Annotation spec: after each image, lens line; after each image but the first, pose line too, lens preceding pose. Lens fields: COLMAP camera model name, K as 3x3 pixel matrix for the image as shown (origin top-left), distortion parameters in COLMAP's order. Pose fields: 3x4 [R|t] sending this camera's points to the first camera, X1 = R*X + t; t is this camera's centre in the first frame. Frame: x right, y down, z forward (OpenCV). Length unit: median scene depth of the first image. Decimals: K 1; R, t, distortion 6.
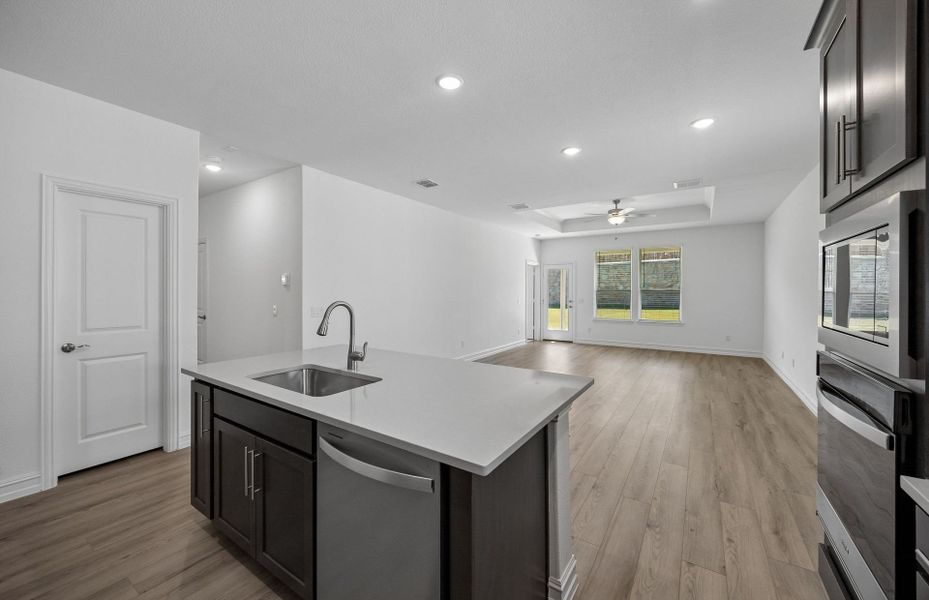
lens RADIAL K [[352.8, 0, 463.9], [0, 352.8, 295.3], [0, 0, 1]] dist [0.001210, 0.000430]
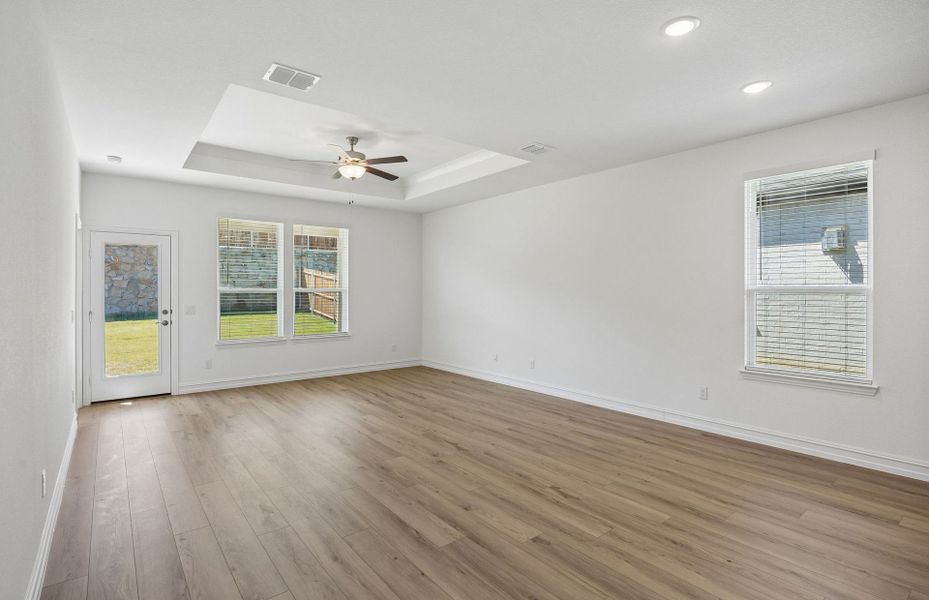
lens RADIAL K [[470.0, 0, 467.2], [0, 470.0, 293.6], [0, 0, 1]] dist [0.002052, 0.000703]
pose [[0.312413, -0.009237, 0.949902, -0.200939], [0.010485, 0.999925, 0.006275, -0.007491], [-0.949889, 0.007999, 0.312486, 0.437064]]
